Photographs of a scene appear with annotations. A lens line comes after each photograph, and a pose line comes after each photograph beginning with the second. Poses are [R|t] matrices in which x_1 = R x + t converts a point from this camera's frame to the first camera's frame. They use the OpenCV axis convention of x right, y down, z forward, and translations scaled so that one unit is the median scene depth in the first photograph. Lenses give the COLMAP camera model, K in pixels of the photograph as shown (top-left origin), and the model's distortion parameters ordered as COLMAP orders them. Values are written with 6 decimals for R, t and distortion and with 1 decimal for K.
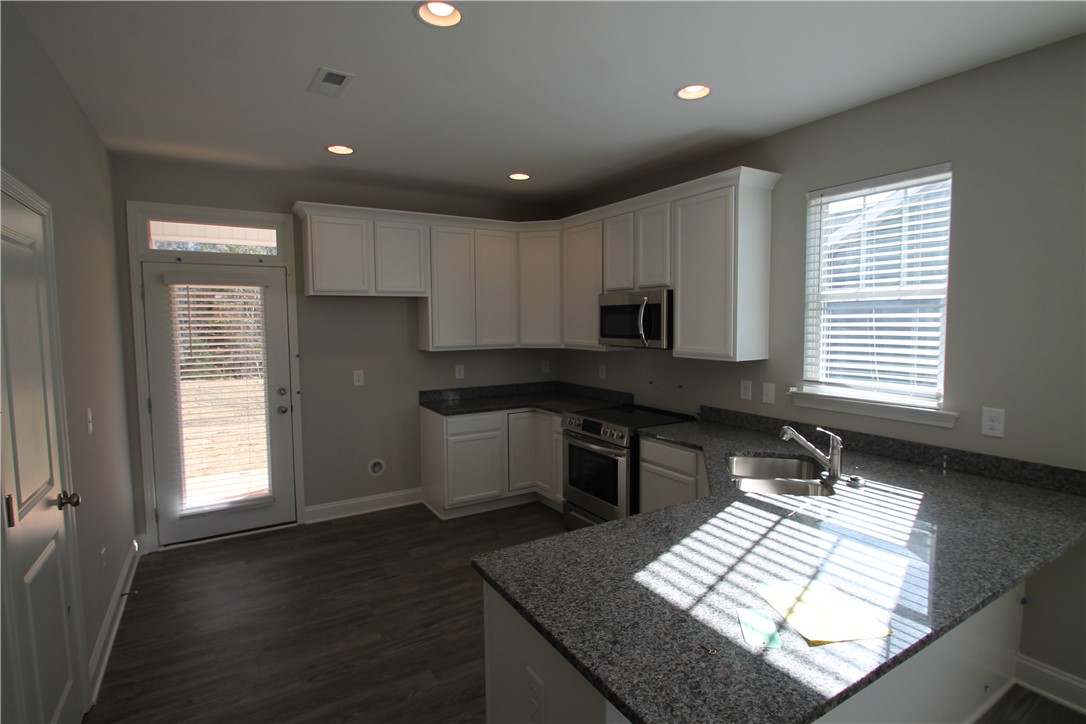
lens RADIAL K [[547.5, 0, 547.1], [0, 547.5, 356.6], [0, 0, 1]] dist [-0.005672, -0.000898]
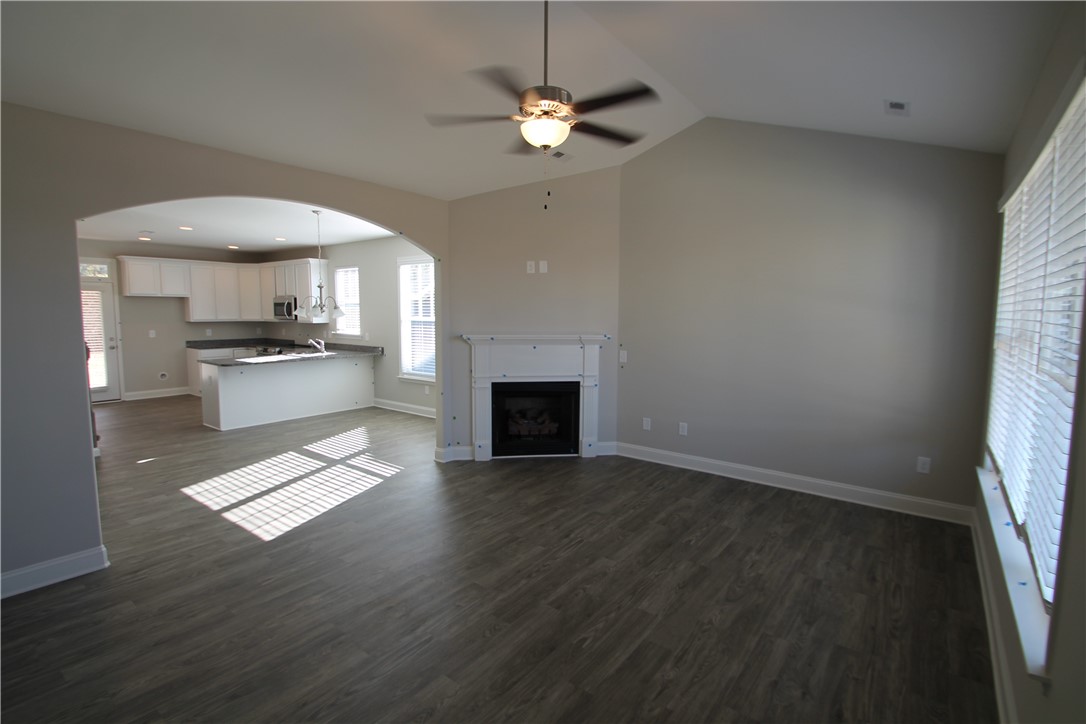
lens RADIAL K [[512.0, 0, 549.8], [0, 512.0, 357.2], [0, 0, 1]] dist [0.009374, -0.012976]
pose [[0.930630, -0.020327, 0.365397, 0.431414], [0.012638, 0.999646, 0.023425, 0.119542], [-0.365744, -0.017182, 0.930557, -1.683505]]
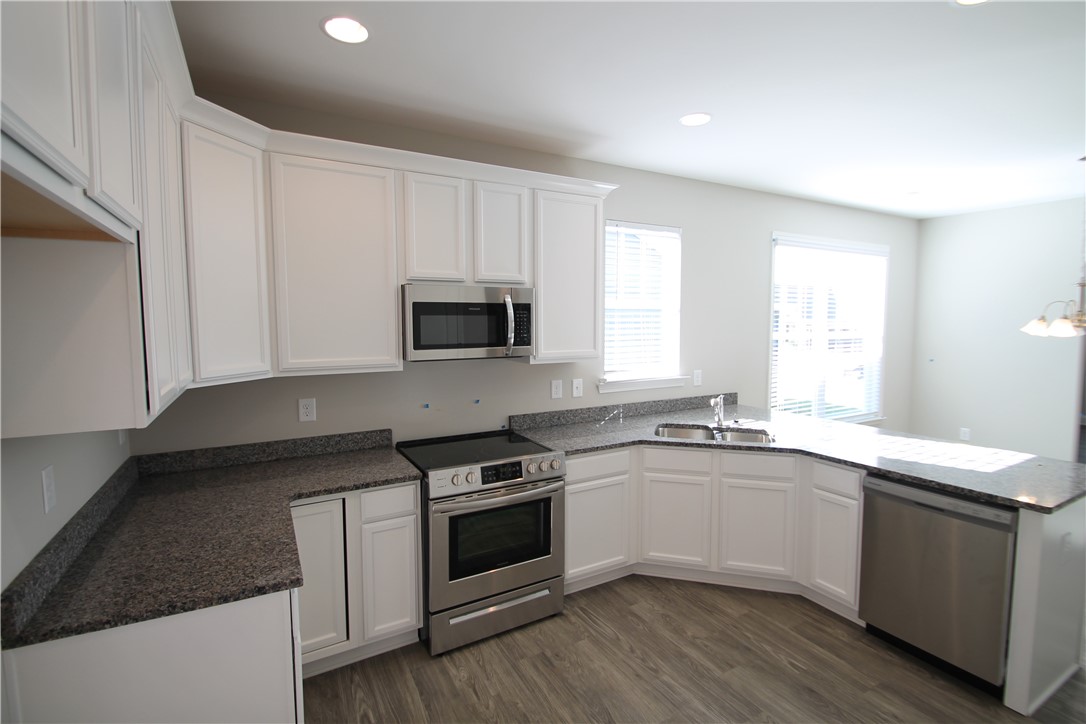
lens RADIAL K [[512.0, 0, 545.7], [0, 512.0, 354.8], [0, 0, 1]] dist [0.009374, -0.012976]
pose [[0.031815, -0.061747, 0.997585, -0.561765], [0.072153, 0.995628, 0.059324, -0.059020], [-0.996886, 0.070091, 0.036131, 0.890763]]
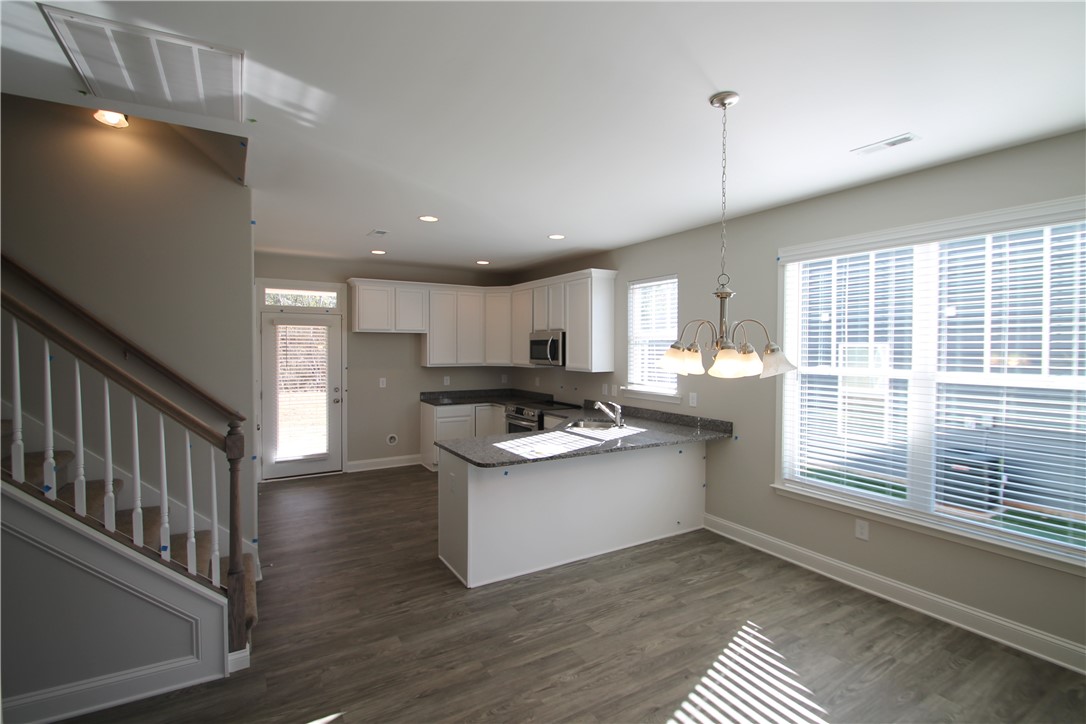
lens RADIAL K [[512.0, 0, 546.3], [0, 512.0, 357.6], [0, 0, 1]] dist [0.009374, -0.012976]
pose [[0.999913, 0.012162, -0.005130, 0.166145], [-0.012402, 0.998688, -0.049679, 0.039158], [0.004519, 0.049738, 0.998752, -0.589290]]
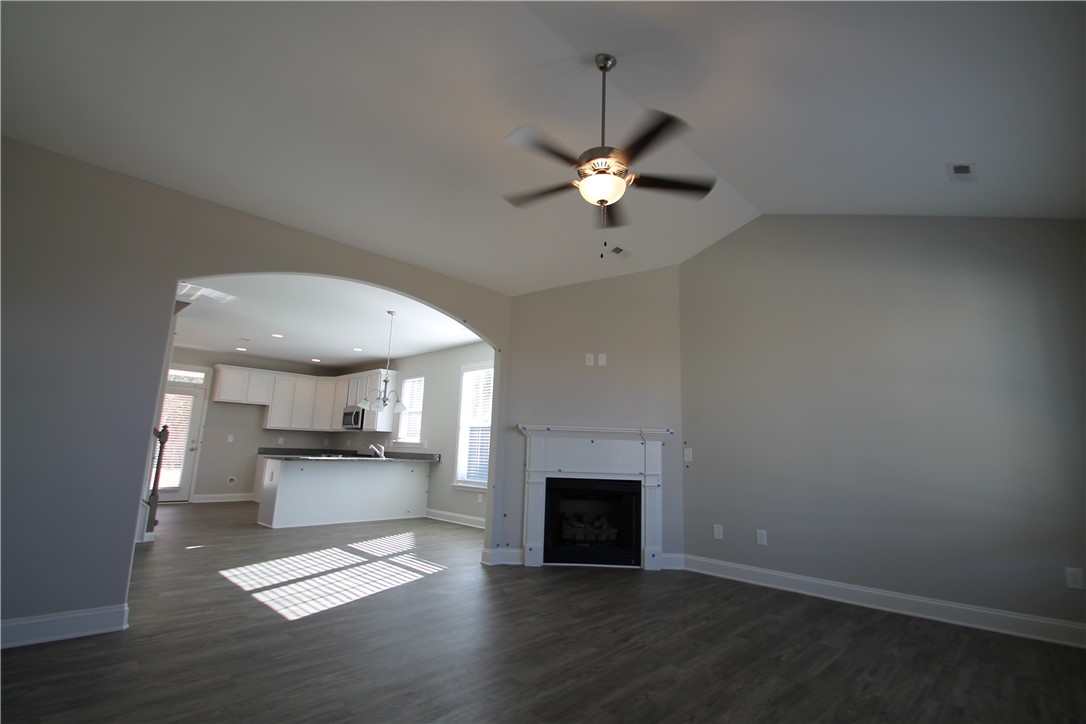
lens RADIAL K [[512.0, 0, 549.3], [0, 512.0, 356.2], [0, 0, 1]] dist [0.009374, -0.012976]
pose [[0.966944, 0.084638, 0.240531, 0.457512], [-0.022070, 0.967544, -0.251736, 0.248054], [-0.254031, 0.238106, 0.937429, -1.638520]]
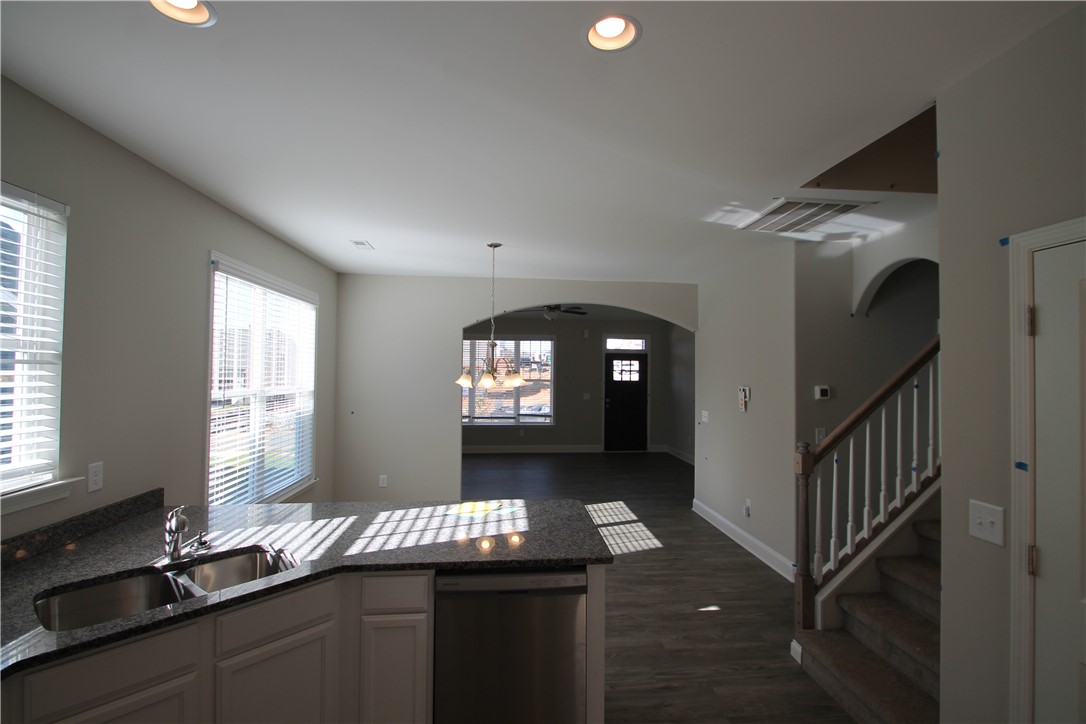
lens RADIAL K [[512.0, 0, 549.8], [0, 512.0, 361.2], [0, 0, 1]] dist [0.009374, -0.012976]
pose [[-0.899492, 0.009824, 0.436826, -0.230970], [0.030059, 0.998770, 0.039434, -0.067418], [-0.435901, 0.048601, -0.898681, 0.916508]]
